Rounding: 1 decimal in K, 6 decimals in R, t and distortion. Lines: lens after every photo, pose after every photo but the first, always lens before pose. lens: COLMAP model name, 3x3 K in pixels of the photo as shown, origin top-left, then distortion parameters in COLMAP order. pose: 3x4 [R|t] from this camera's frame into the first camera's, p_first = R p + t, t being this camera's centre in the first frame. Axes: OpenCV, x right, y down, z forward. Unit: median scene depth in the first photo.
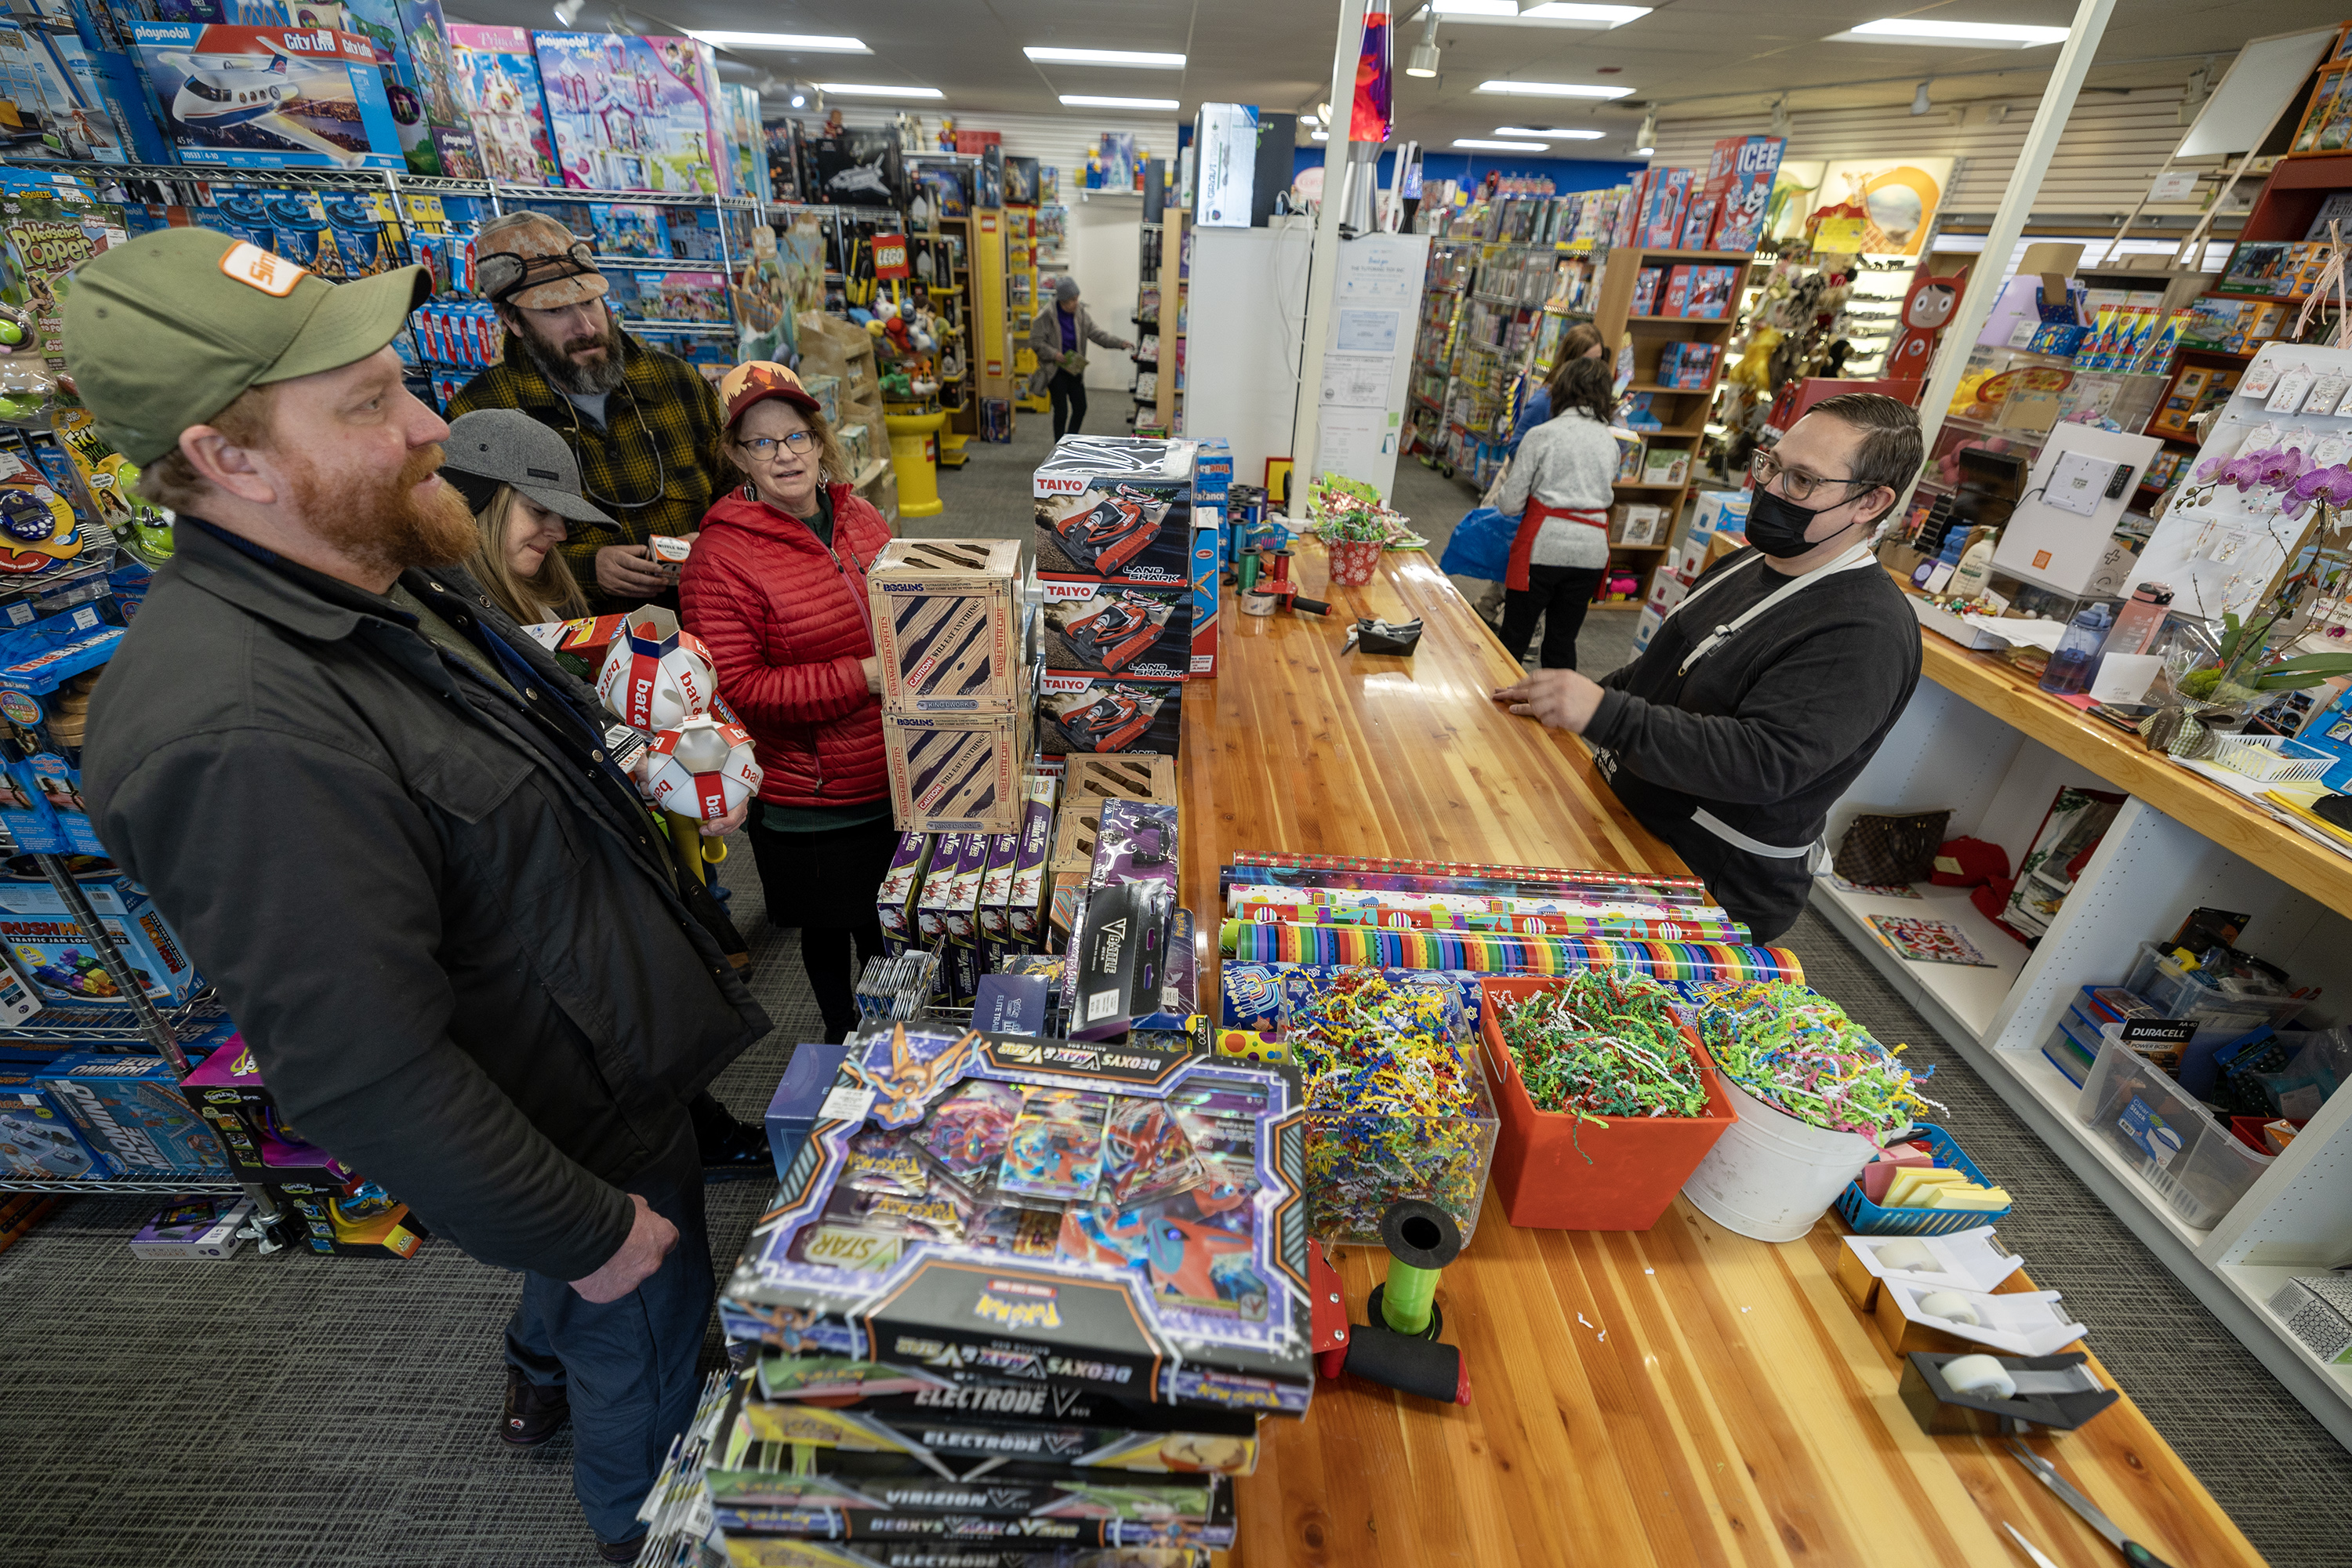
lens RADIAL K [[984.5, 0, 1164.8], [0, 984.5, 774.8], [0, 0, 1]] dist [-0.000096, 0.000159]
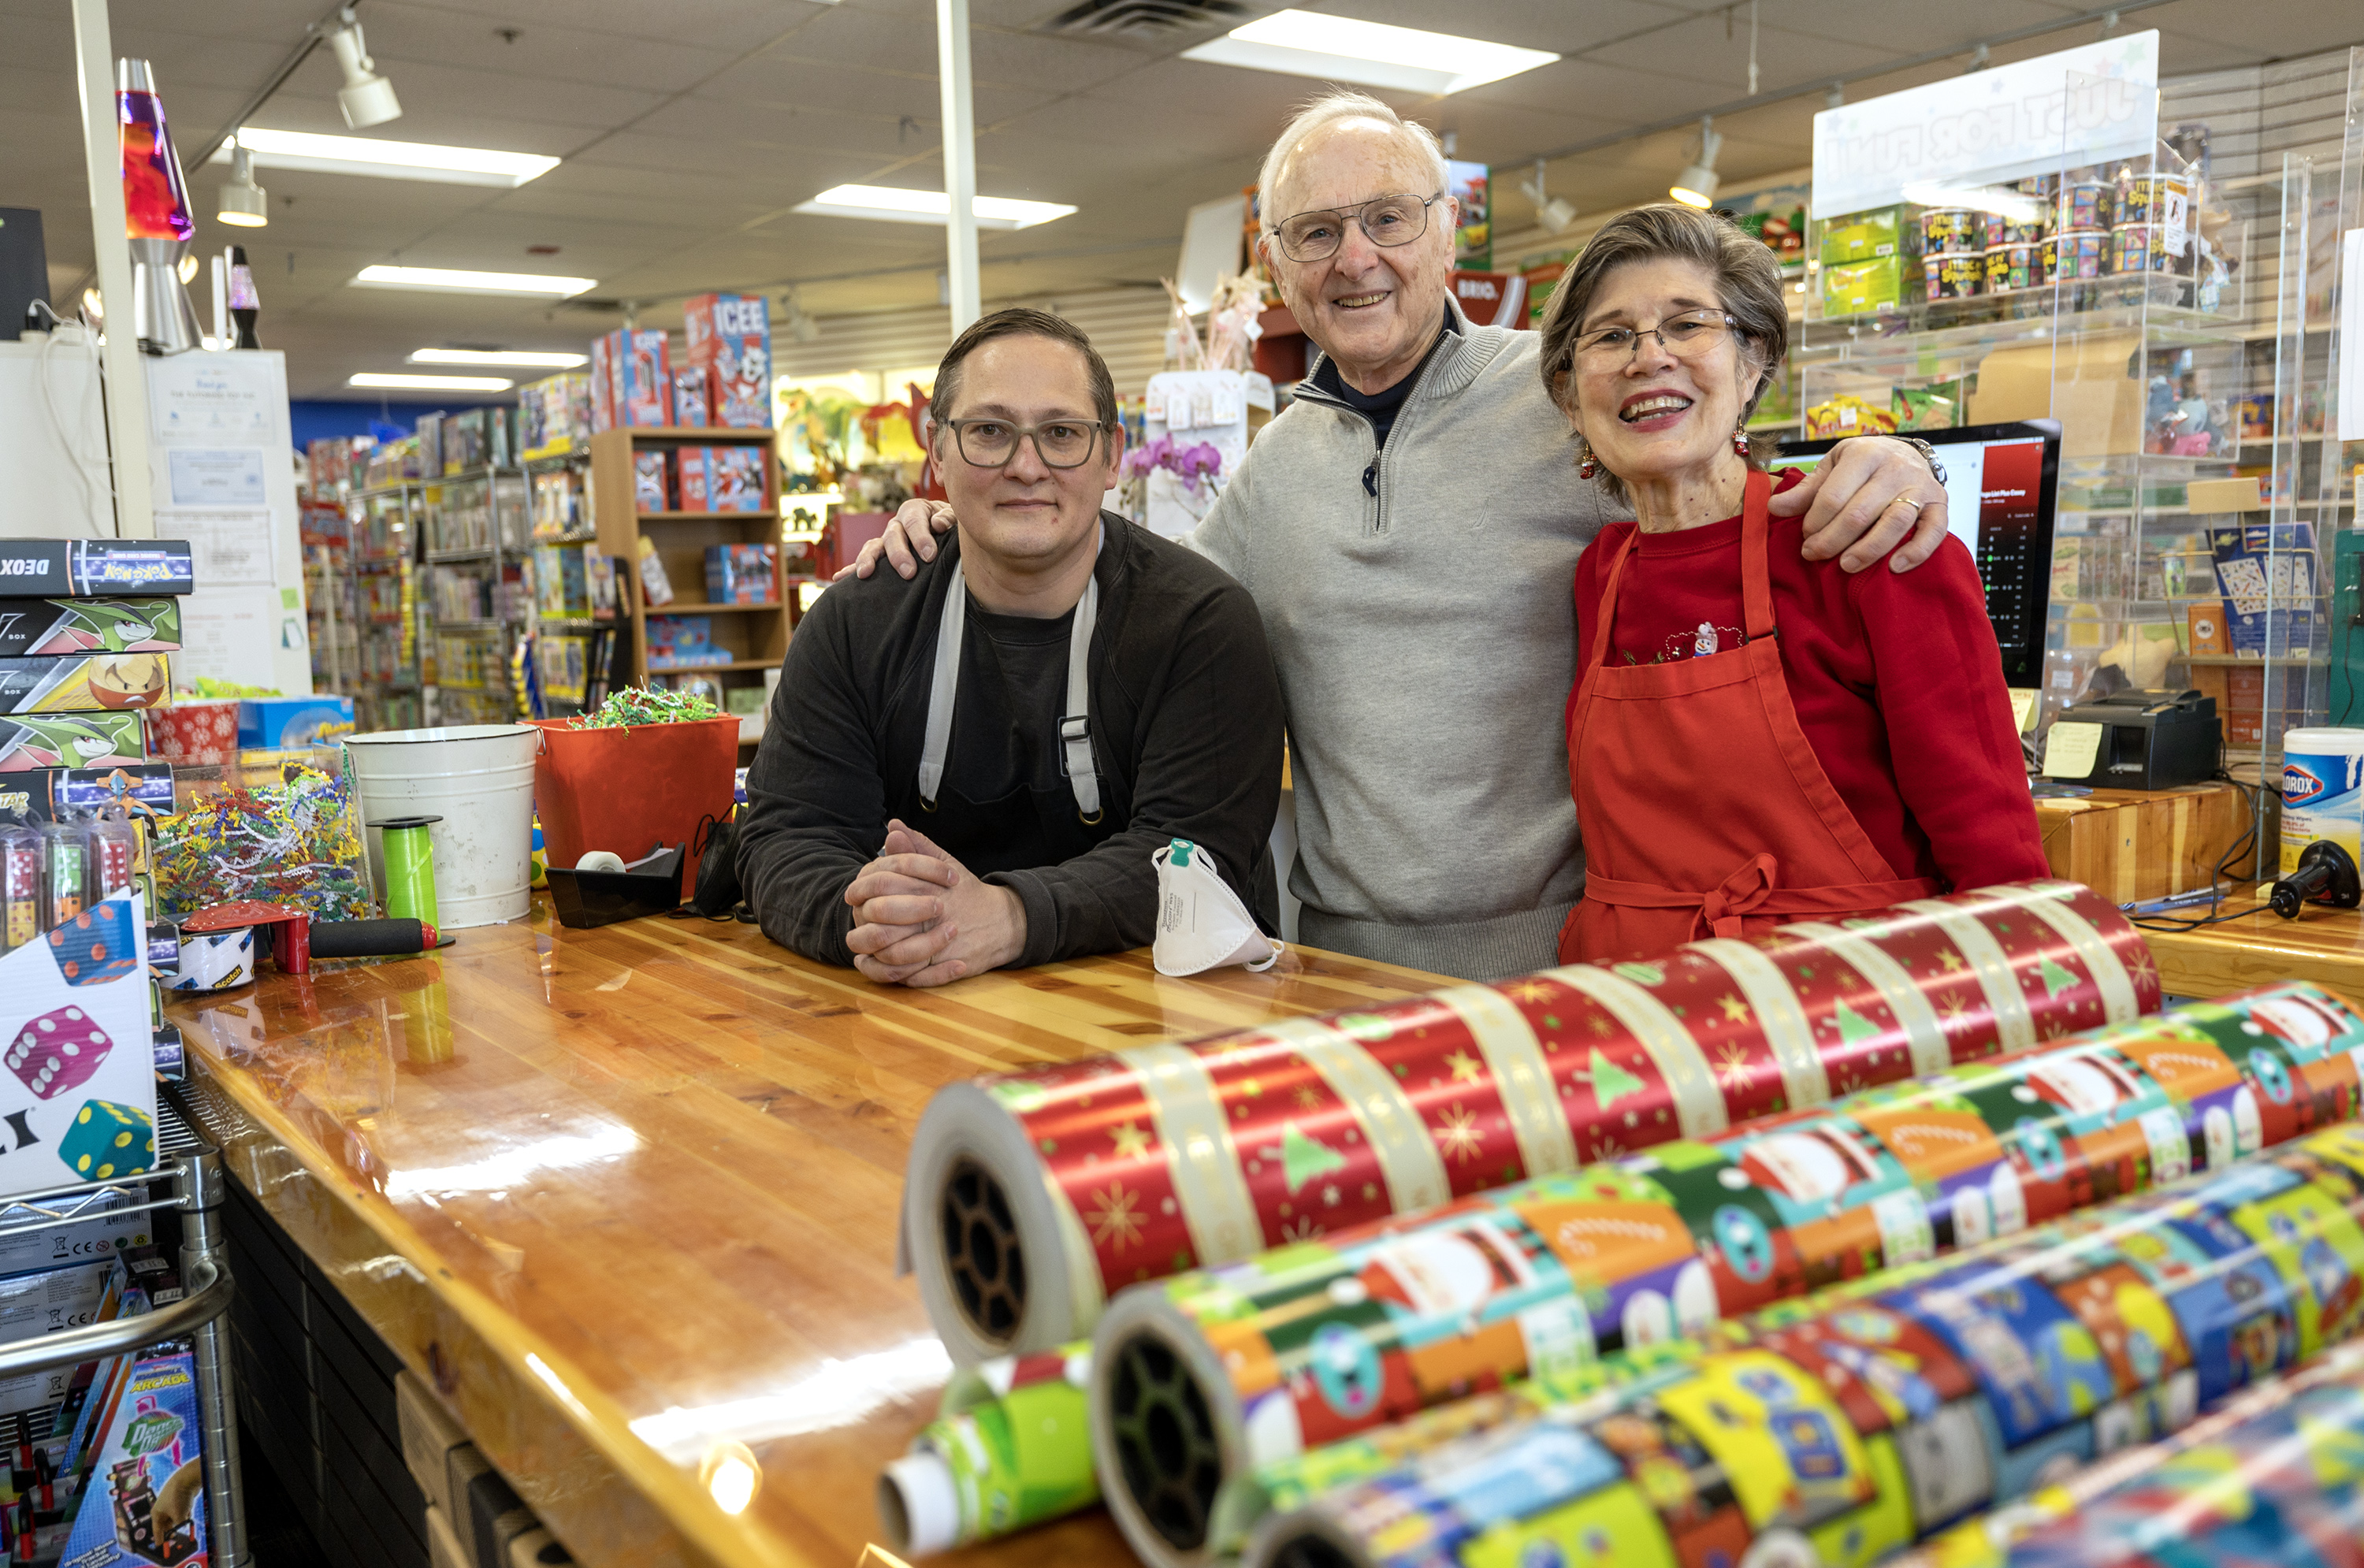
lens RADIAL K [[1987.1, 0, 1188.2], [0, 1987.1, 793.3], [0, 0, 1]] dist [0.013345, 0.003545]
pose [[0.812862, -0.132926, 0.567085, -0.055853], [0.343128, 0.896016, -0.281813, 0.340935], [-0.470657, 0.423658, 0.773948, -0.272494]]
